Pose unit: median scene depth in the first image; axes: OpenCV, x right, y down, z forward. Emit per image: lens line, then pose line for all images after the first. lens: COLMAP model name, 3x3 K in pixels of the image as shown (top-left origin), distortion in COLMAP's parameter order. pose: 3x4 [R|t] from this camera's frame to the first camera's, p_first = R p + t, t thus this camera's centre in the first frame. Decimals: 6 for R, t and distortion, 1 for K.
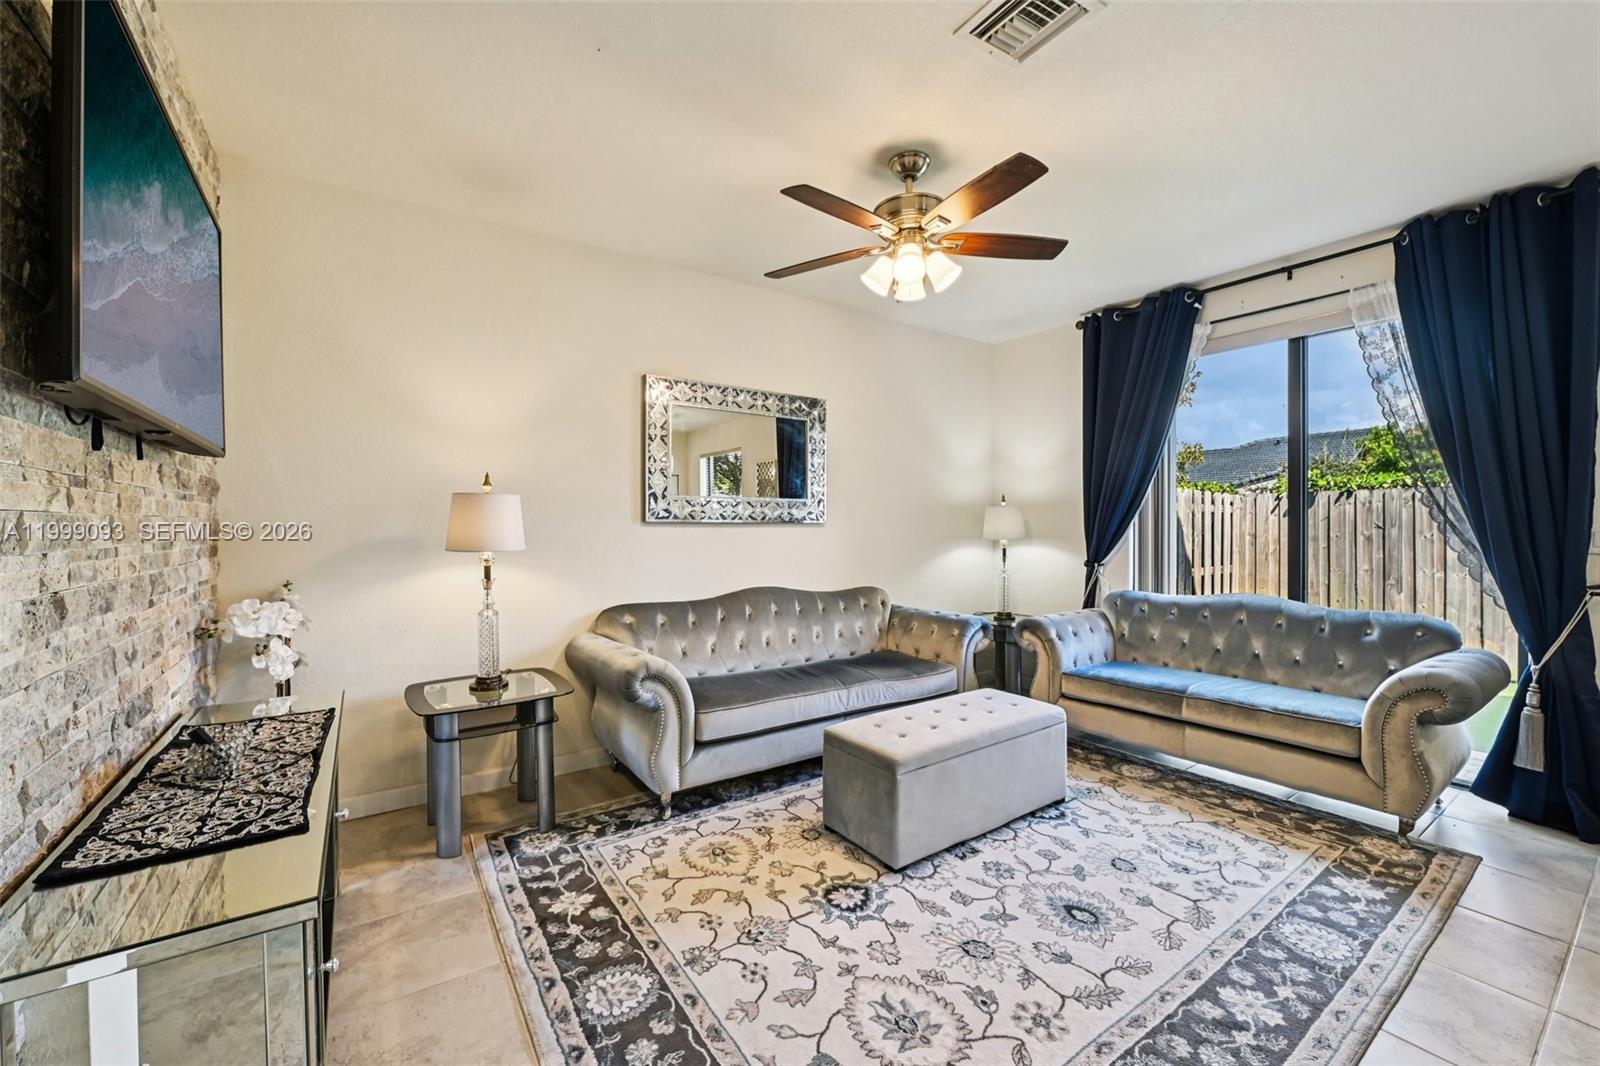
lens RADIAL K [[639.9, 0, 800.9], [0, 639.9, 533.4], [0, 0, 1]] dist [-0.007763, -0.000628]
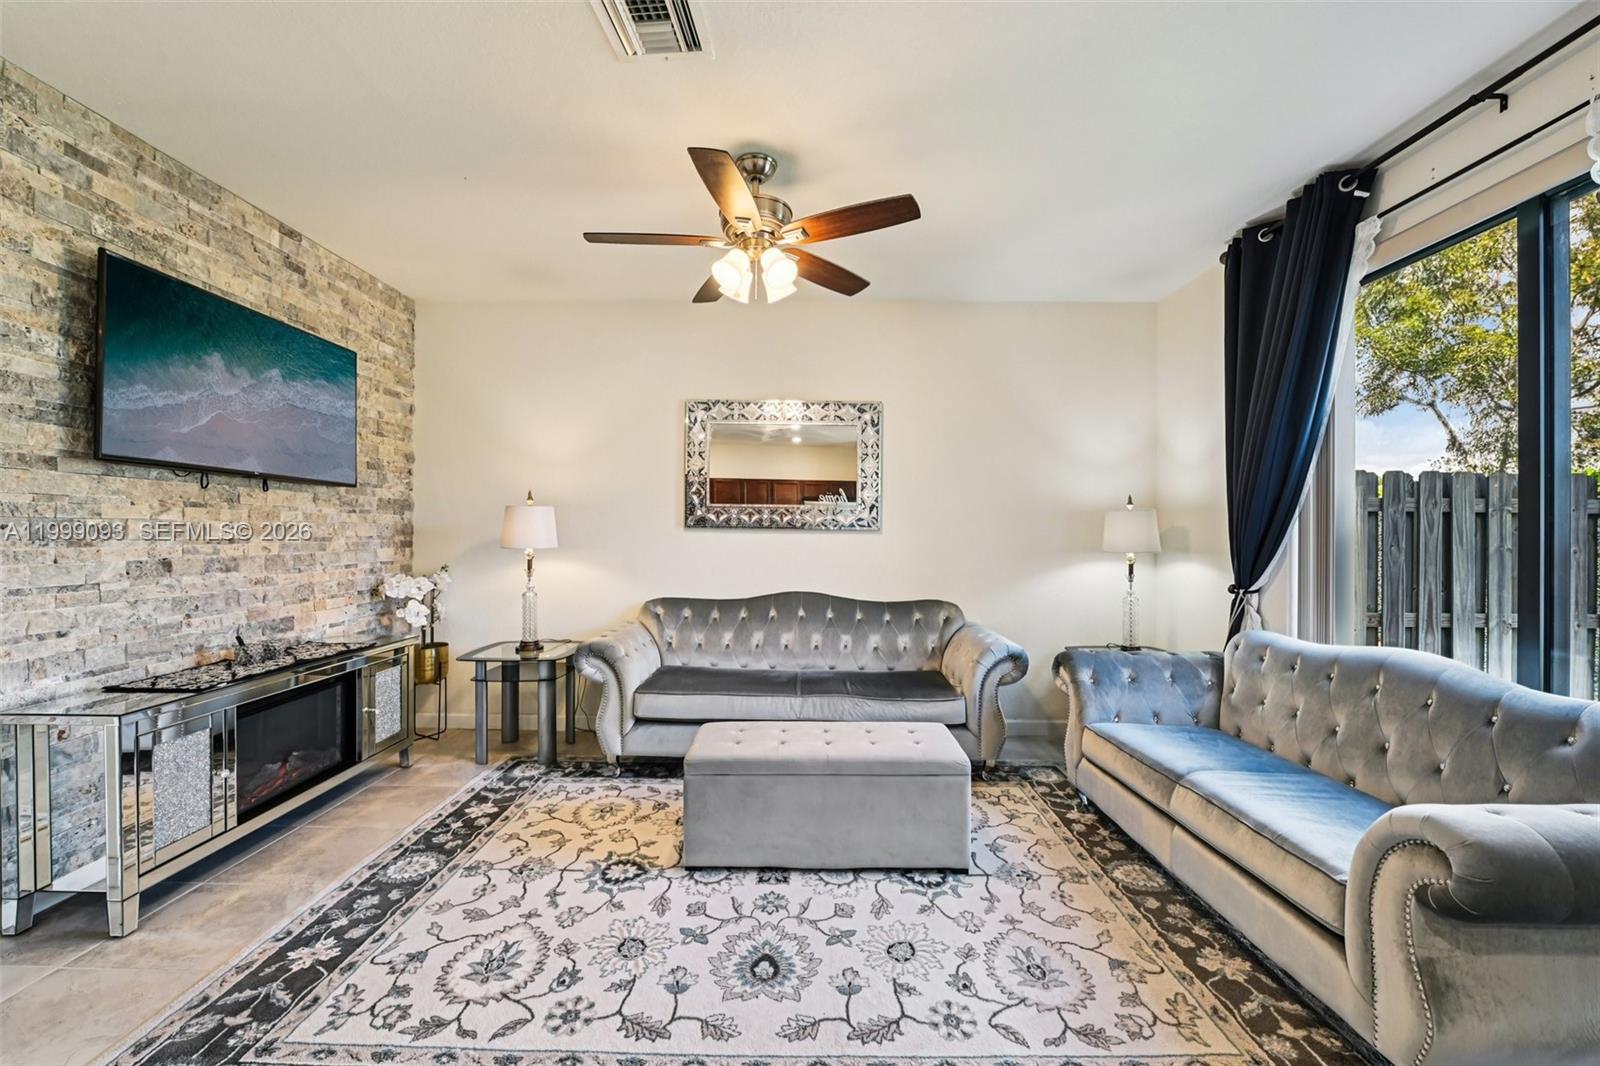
lens RADIAL K [[639.9, 0, 794.7], [0, 639.9, 535.9], [0, 0, 1]] dist [-0.007763, -0.000628]
pose [[0.814849, 0.010311, -0.579582, 0.762685], [-0.016447, 0.999851, -0.005335, -0.000744], [0.579441, 0.013879, 0.814896, 0.224649]]
